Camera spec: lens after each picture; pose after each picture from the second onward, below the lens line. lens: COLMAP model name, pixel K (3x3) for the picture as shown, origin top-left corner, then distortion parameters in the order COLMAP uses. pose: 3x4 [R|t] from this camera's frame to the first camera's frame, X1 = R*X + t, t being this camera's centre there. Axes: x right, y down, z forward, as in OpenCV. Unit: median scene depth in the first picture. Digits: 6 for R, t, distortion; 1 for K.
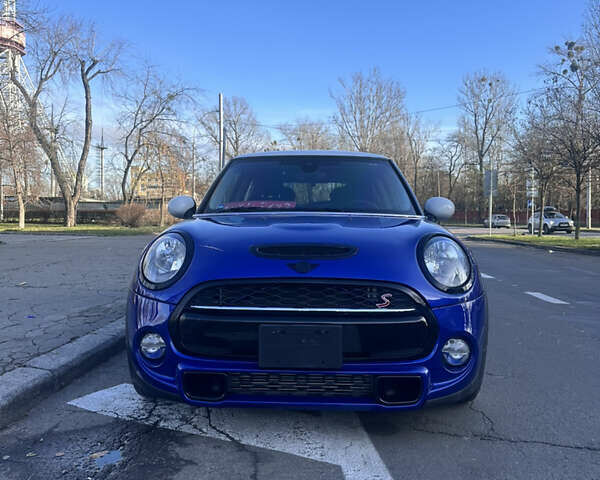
lens RADIAL K [[560.1, 0, 300.0], [0, 560.1, 240.0], [0, 0, 1]] dist [0.164653, -0.357693]
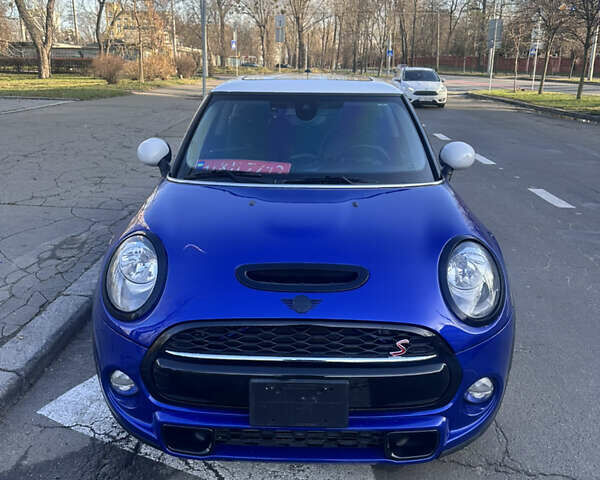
lens RADIAL K [[560.9, 0, 304.2], [0, 560.9, 242.3], [0, 0, 1]] dist [0.115457, -0.202883]
pose [[0.999705, -0.003667, 0.024006, -0.006325], [-0.002870, 0.963769, 0.266724, -0.158001], [-0.024114, -0.266714, 0.963474, 0.145679]]
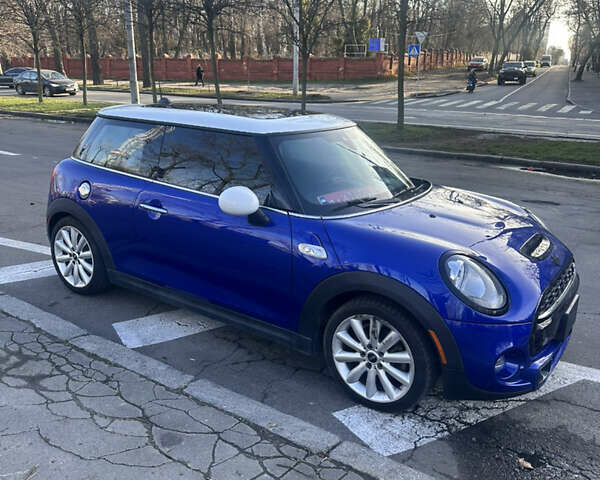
lens RADIAL K [[560.1, 0, 300.0], [0, 560.1, 240.0], [0, 0, 1]] dist [0.164653, -0.357693]
pose [[0.536038, -0.243091, 0.808437, -0.848070], [0.020001, 0.961032, 0.275713, -0.231748], [-0.843957, -0.131623, 0.520011, 0.502750]]
